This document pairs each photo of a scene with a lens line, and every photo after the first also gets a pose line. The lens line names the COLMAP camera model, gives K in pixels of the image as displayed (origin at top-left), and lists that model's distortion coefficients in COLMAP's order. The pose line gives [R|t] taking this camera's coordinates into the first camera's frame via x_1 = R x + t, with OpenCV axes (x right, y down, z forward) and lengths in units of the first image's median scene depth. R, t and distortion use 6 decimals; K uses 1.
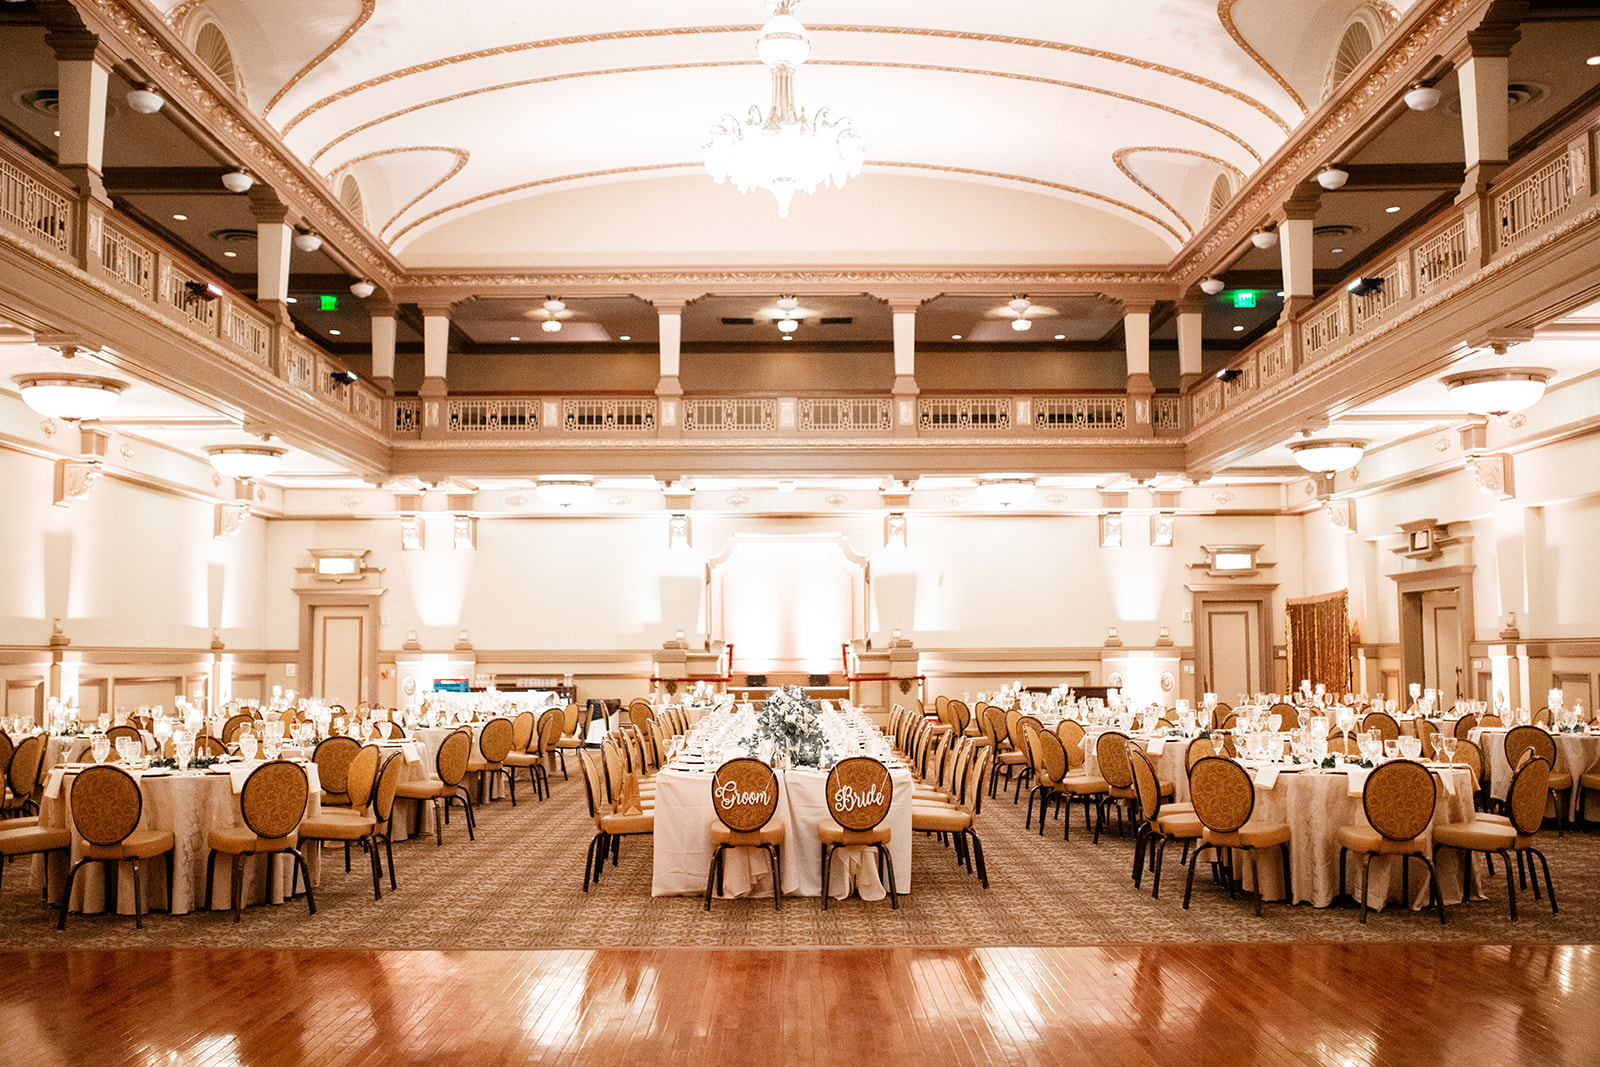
lens RADIAL K [[1566.9, 0, 800.0], [0, 1566.9, 533.5], [0, 0, 1]] dist [0.002532, 0.010249]
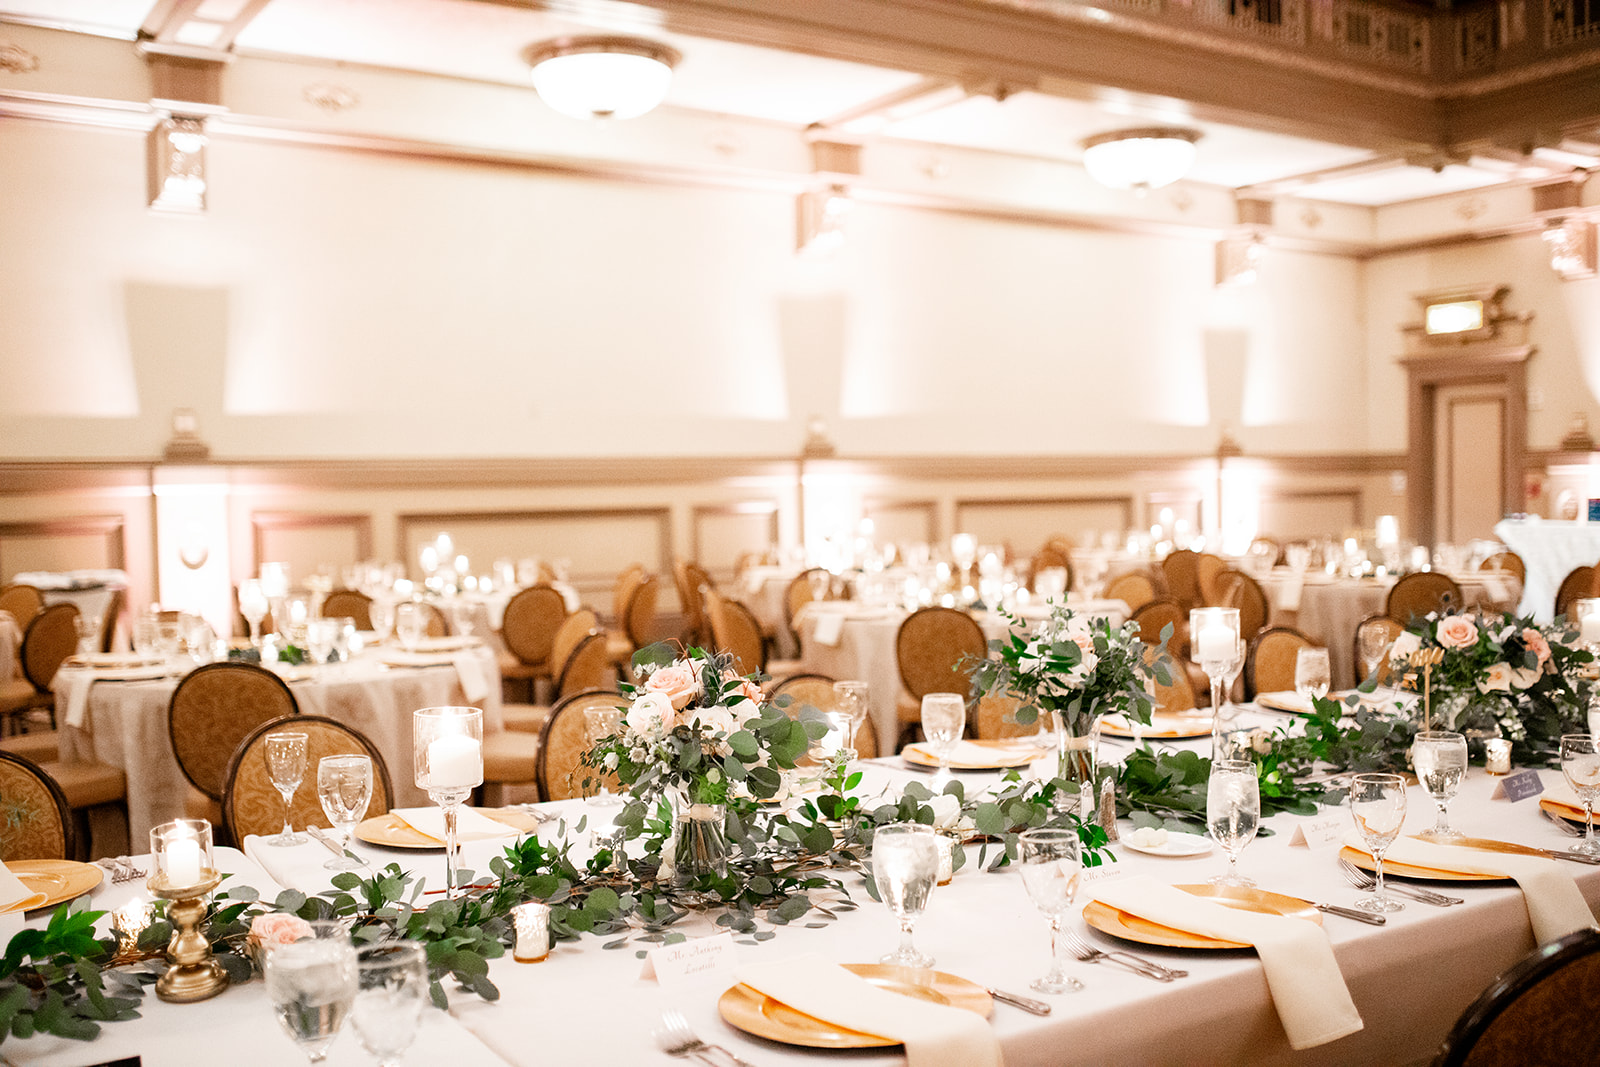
lens RADIAL K [[1566.9, 0, 800.0], [0, 1566.9, 533.5], [0, 0, 1]] dist [0.002532, 0.010249]
pose [[0.546382, 0.029001, -0.837034, 0.086530], [0.077496, 0.993362, 0.085004, 0.033026], [0.833943, -0.111312, 0.540507, 0.439687]]
